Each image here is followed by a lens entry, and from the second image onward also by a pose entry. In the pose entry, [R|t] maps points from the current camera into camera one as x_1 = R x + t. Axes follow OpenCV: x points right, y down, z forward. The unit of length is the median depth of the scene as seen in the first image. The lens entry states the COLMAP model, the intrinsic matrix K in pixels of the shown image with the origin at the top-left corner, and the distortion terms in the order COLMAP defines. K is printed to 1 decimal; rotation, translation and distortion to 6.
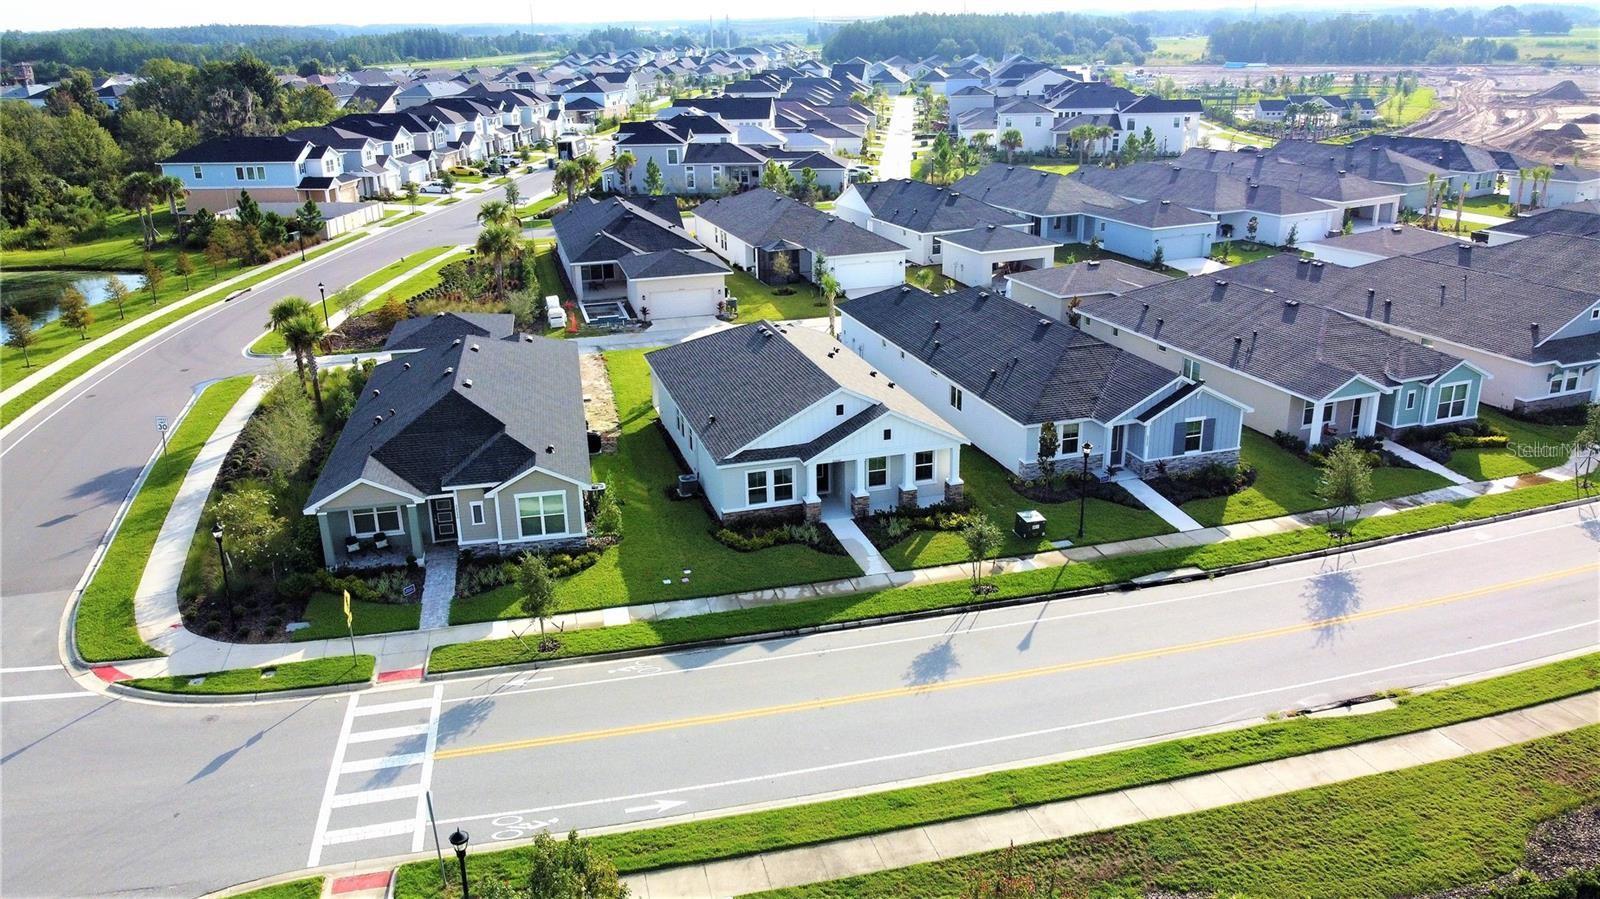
lens RADIAL K [[1220.0, 0, 792.5], [0, 1220.0, 445.4], [0, 0, 1]] dist [-0.004333, -0.011715]
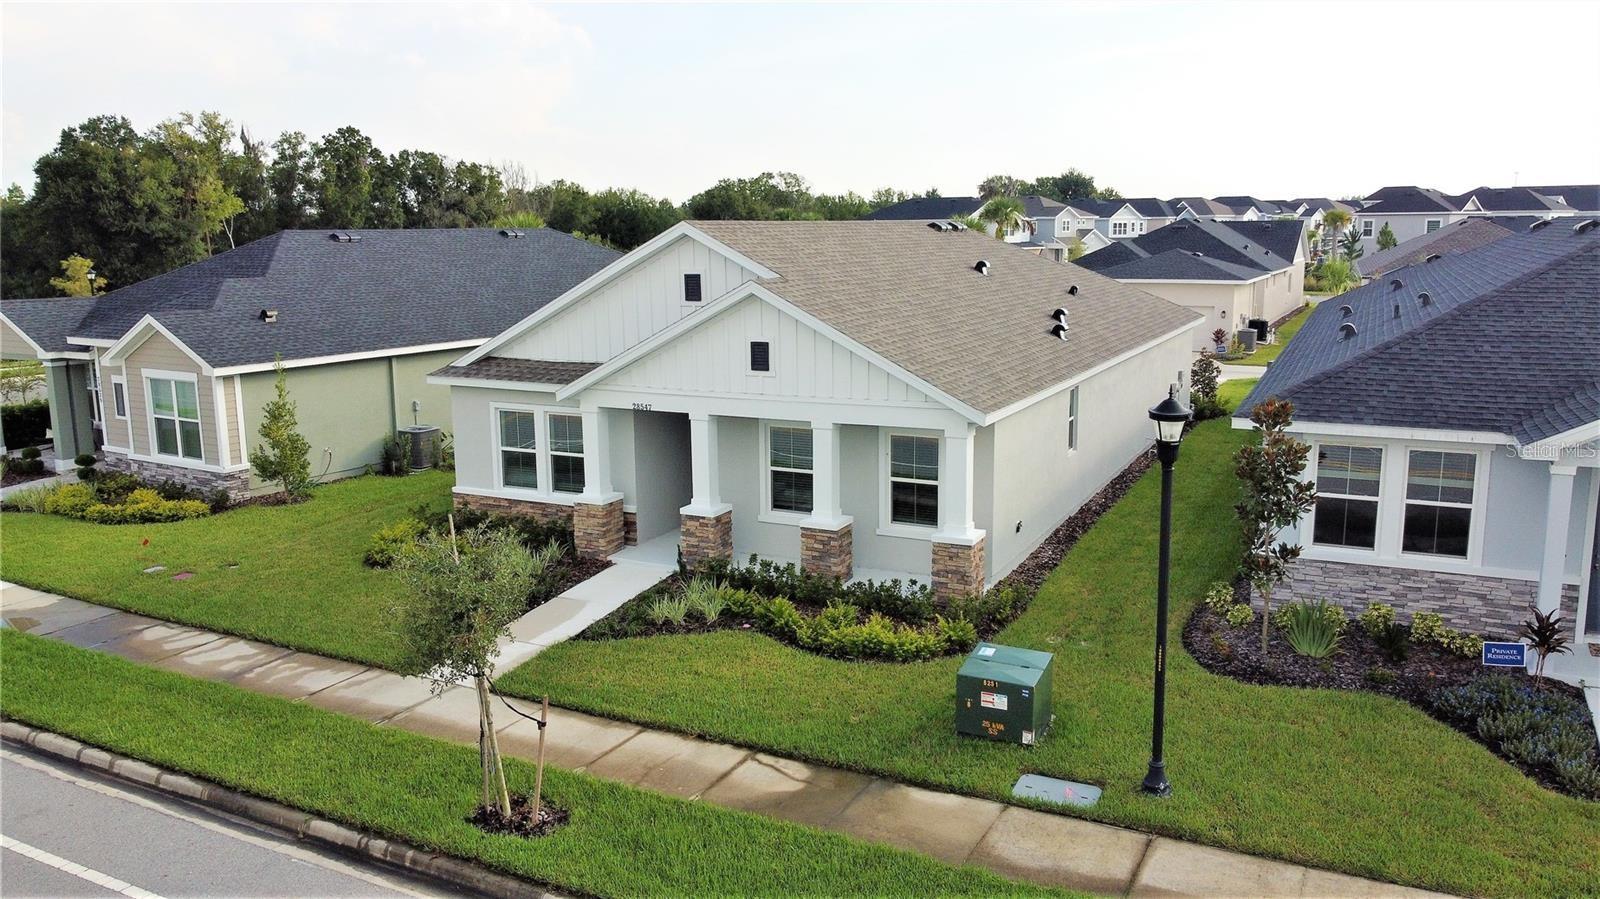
lens RADIAL K [[1220.0, 0, 794.5], [0, 1220.0, 445.8], [0, 0, 1]] dist [-0.004333, -0.011715]
pose [[0.737546, 0.133496, -0.661970, 0.328268], [-0.228200, 0.971870, -0.058260, 0.035949], [0.635571, 0.194031, 0.747262, 0.728690]]
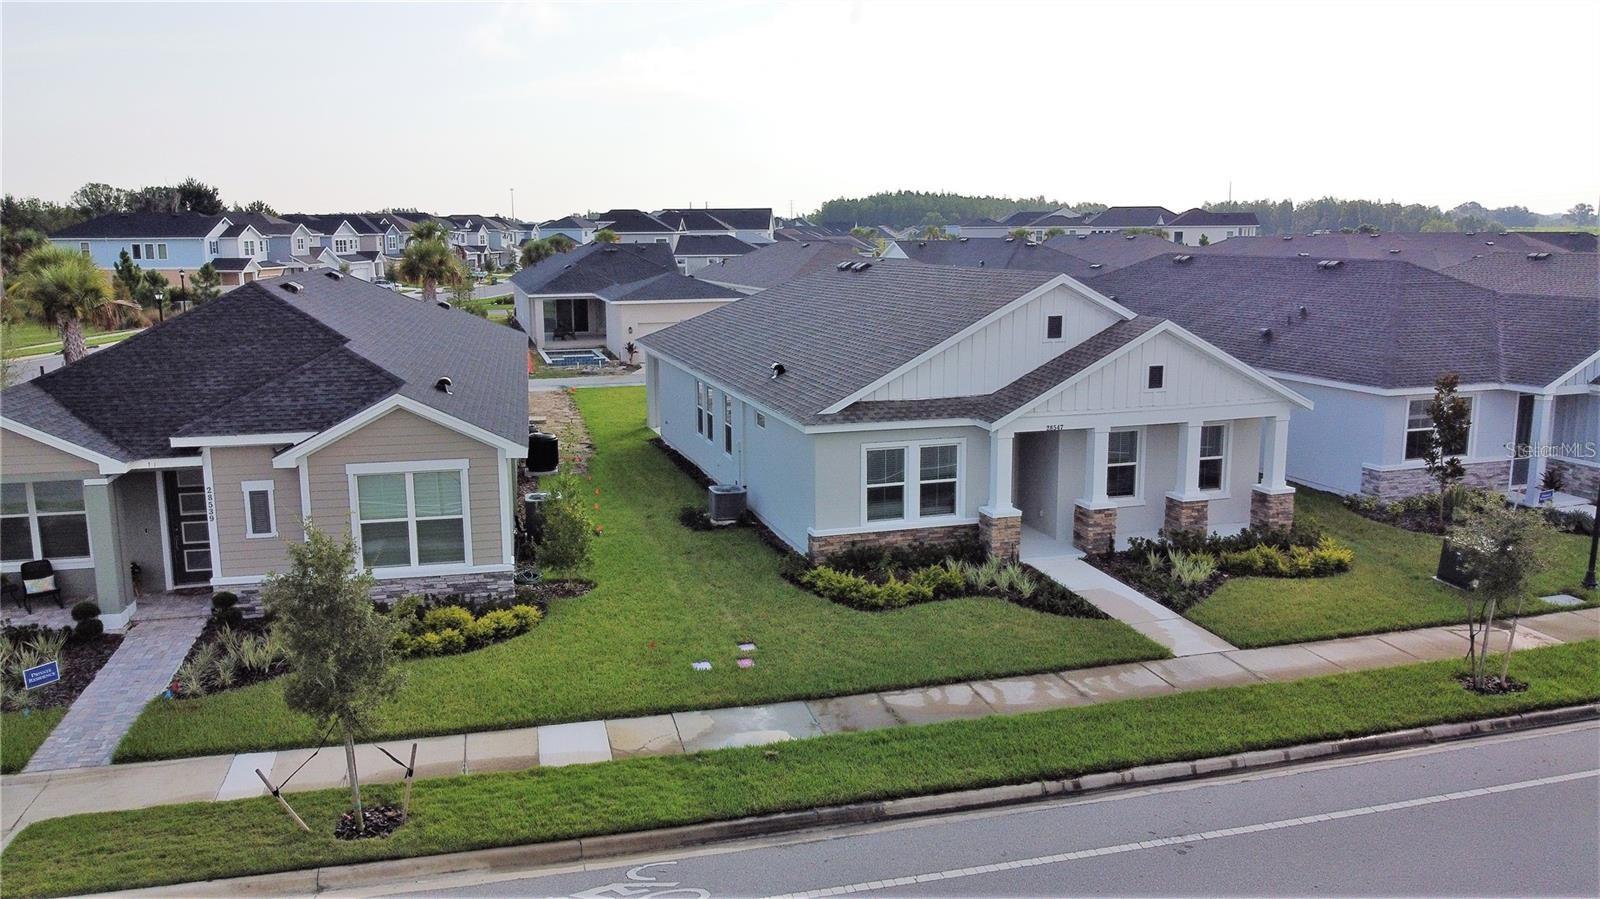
lens RADIAL K [[1220.0, 0, 794.8], [0, 1220.0, 447.4], [0, 0, 1]] dist [-0.004333, -0.011715]
pose [[0.999622, 0.010150, 0.025567, -0.075103], [-0.005999, 0.987500, -0.157503, 0.093787], [-0.026846, 0.157291, 0.987187, 0.528687]]
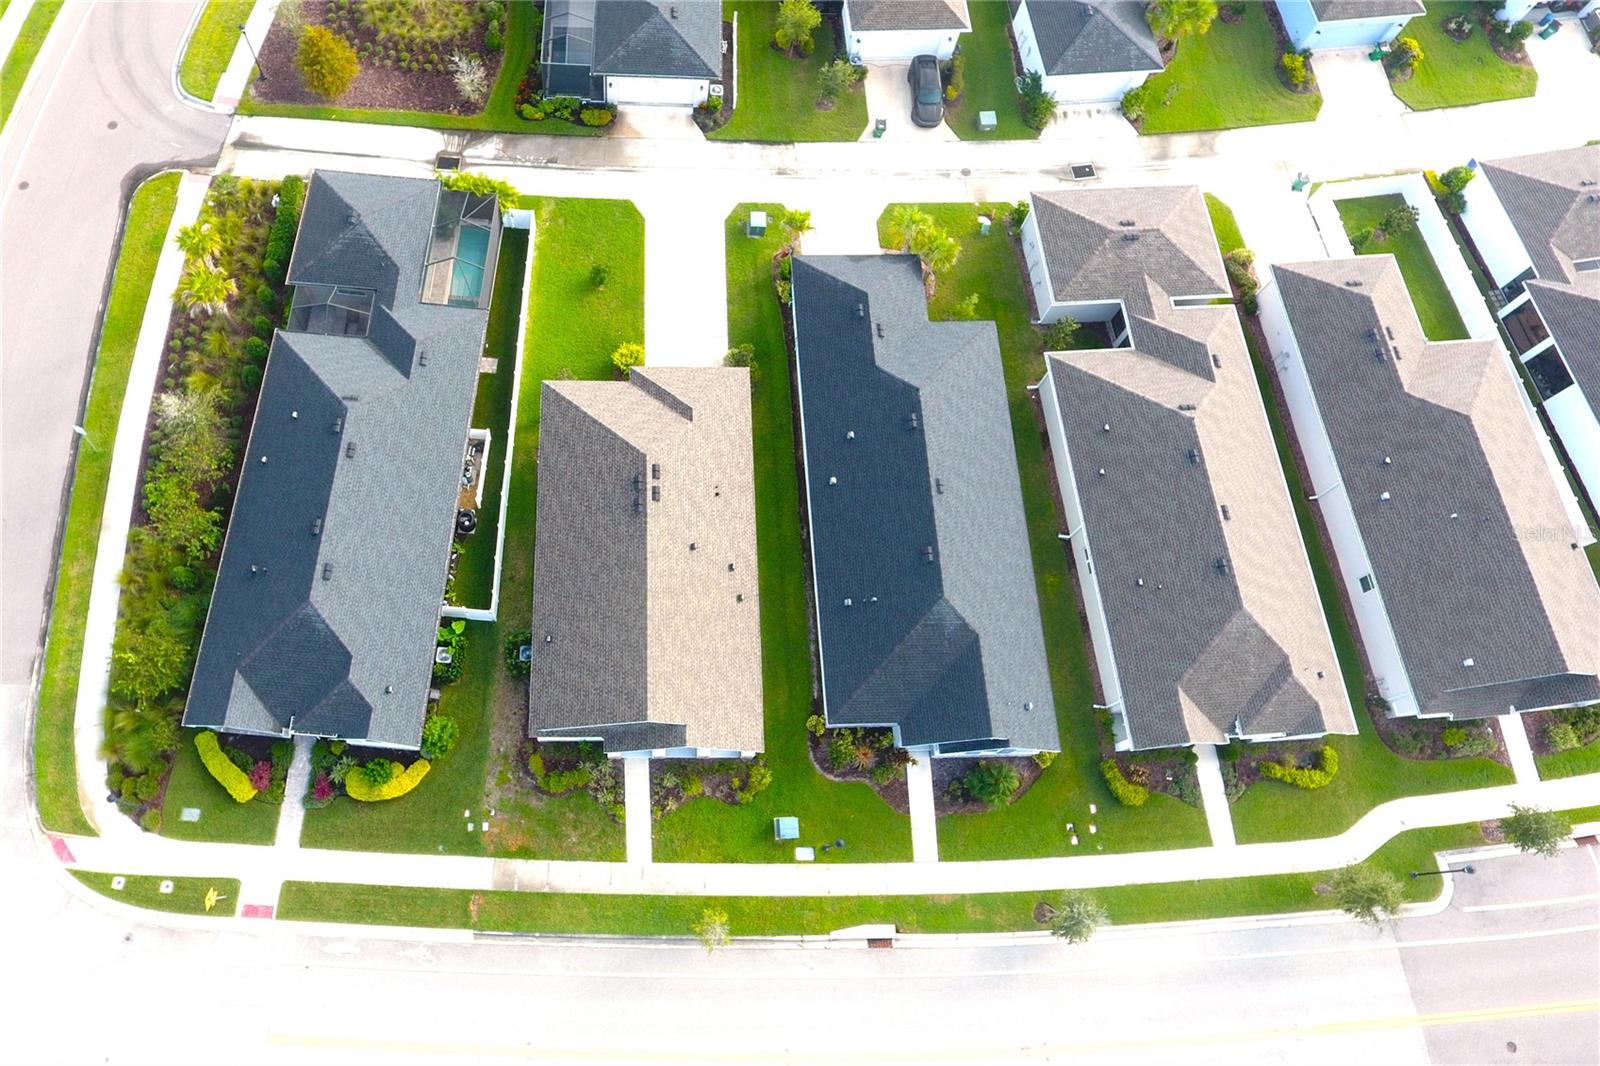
lens RADIAL K [[1111.5, 0, 656.5], [0, 1111.5, 510.6], [0, 0, 1]] dist [-0.002769, -0.001702]
pose [[0.961929, 0.267972, -0.053706, 0.049697], [-0.129906, 0.621202, 0.772808, -0.900352], [0.240454, -0.736409, 0.632364, 0.510174]]
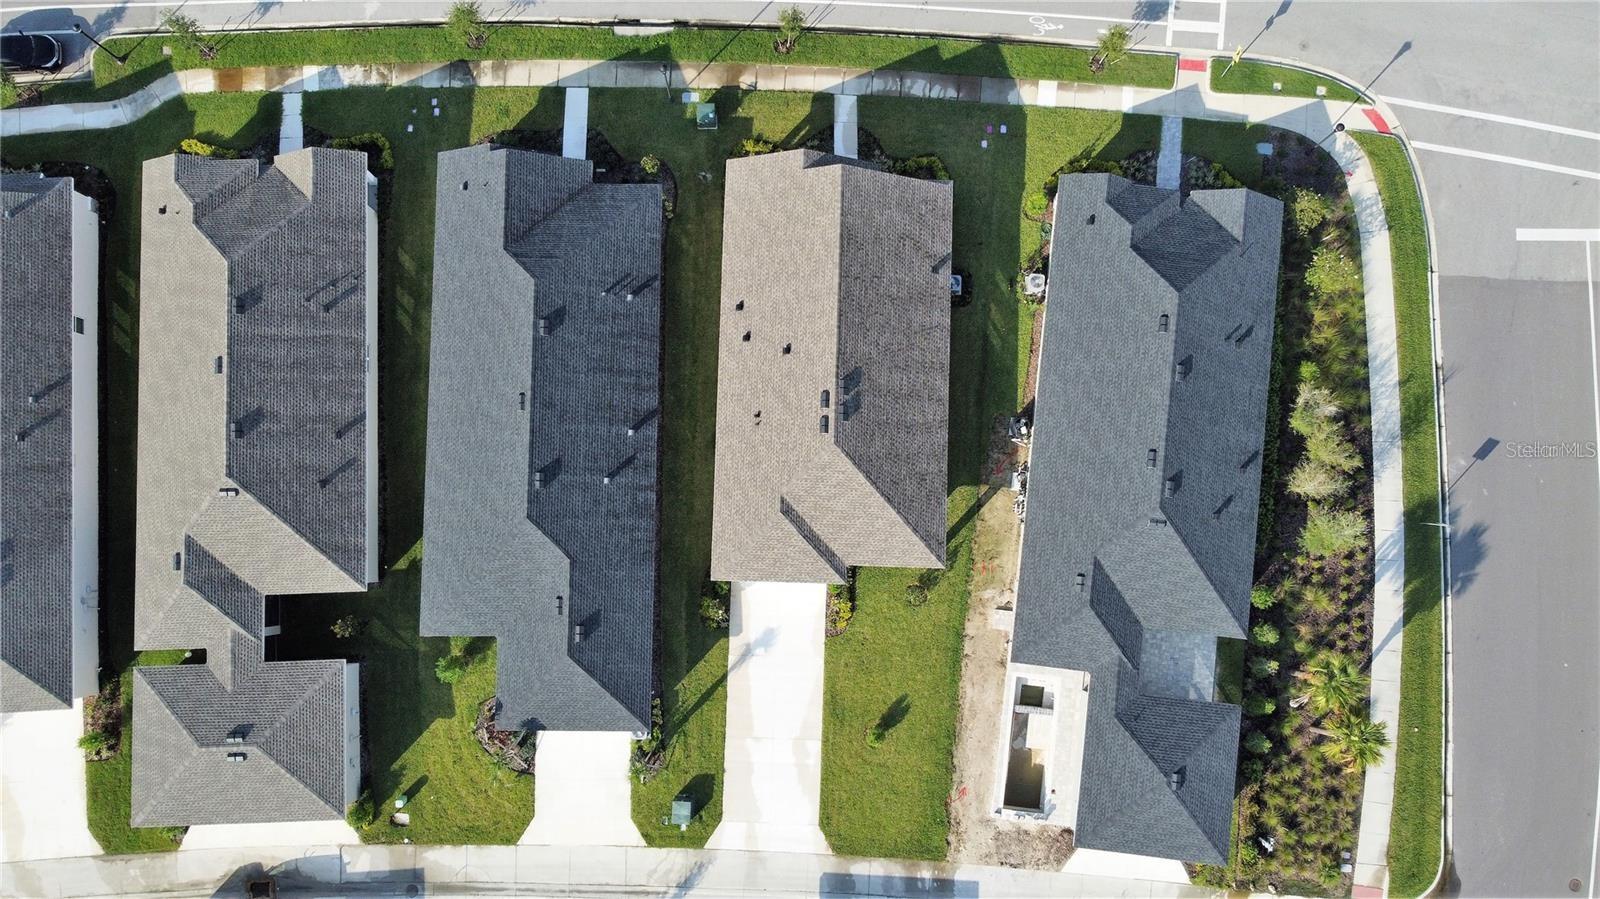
lens RADIAL K [[1220.0, 0, 790.7], [0, 1220.0, 449.3], [0, 0, 1]] dist [-0.004333, -0.011715]
pose [[-0.952620, -0.299696, 0.051932, -0.050171], [0.119647, -0.212254, 0.969862, -1.160382], [-0.279641, 0.930124, 0.238056, 0.970464]]
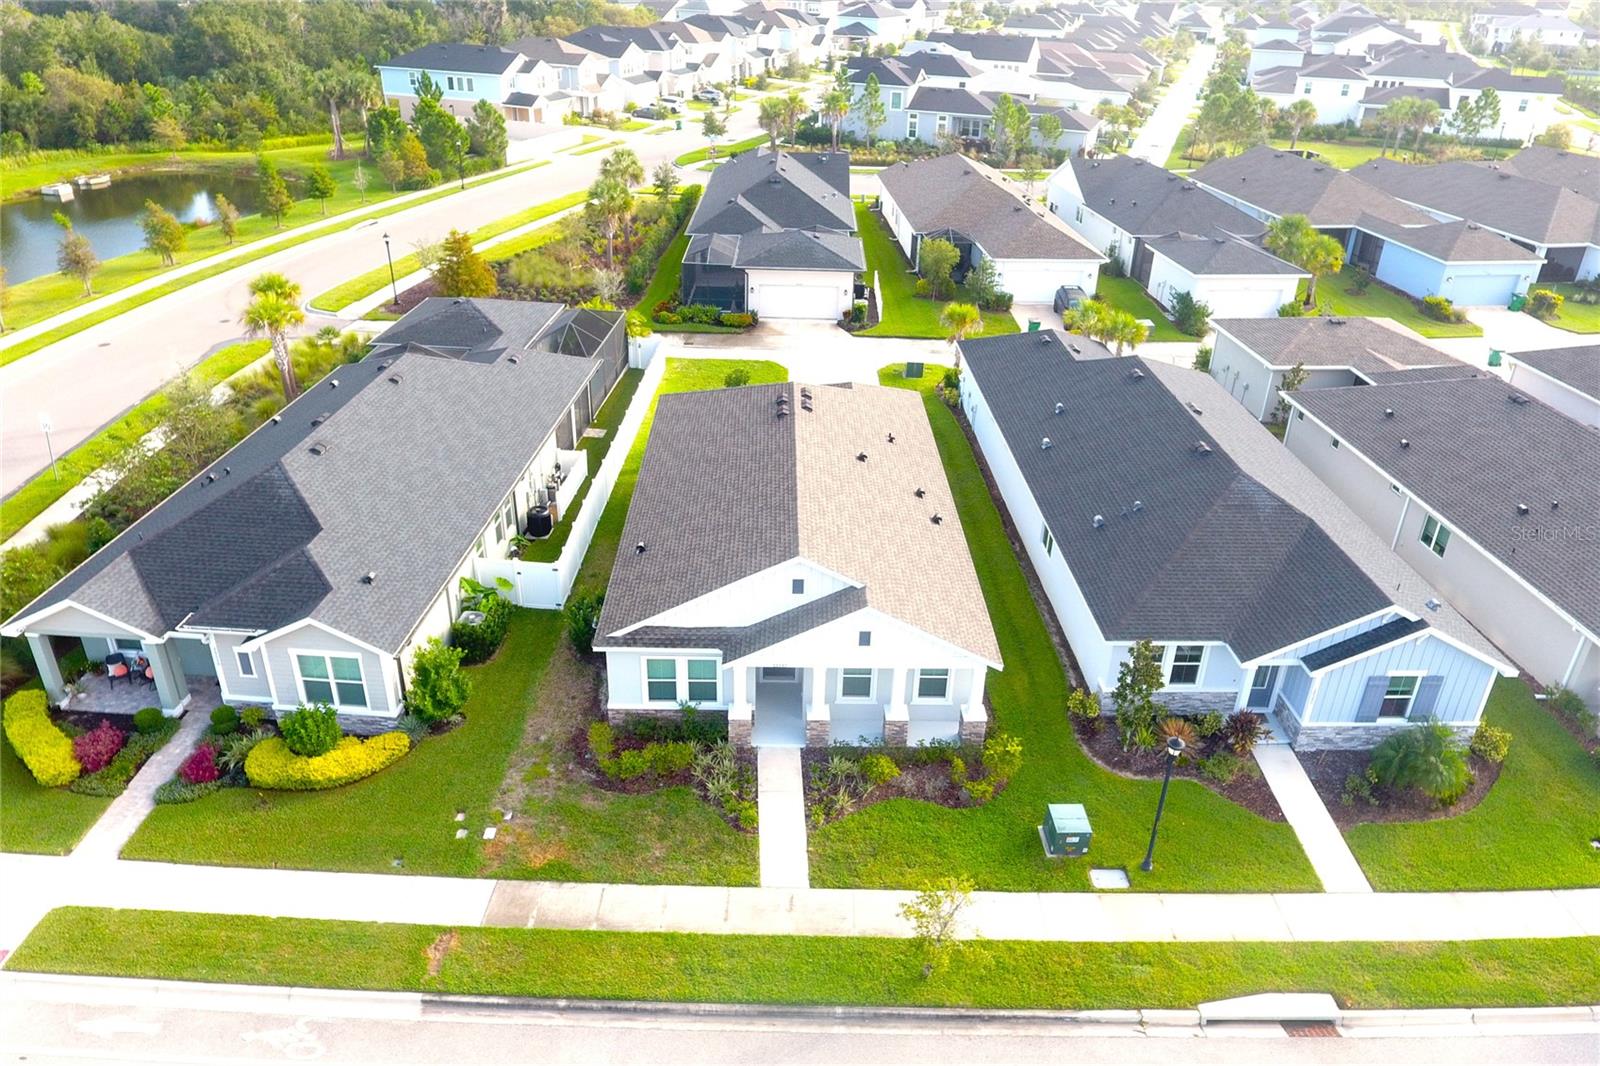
lens RADIAL K [[1111.5, 0, 802.7], [0, 1111.5, 525.7], [0, 0, 1]] dist [-0.002769, -0.001702]
pose [[0.965276, 0.160129, -0.206399, 0.154069], [-0.128084, 0.978723, 0.160299, -0.151758], [0.227676, -0.128296, 0.965248, 0.441499]]
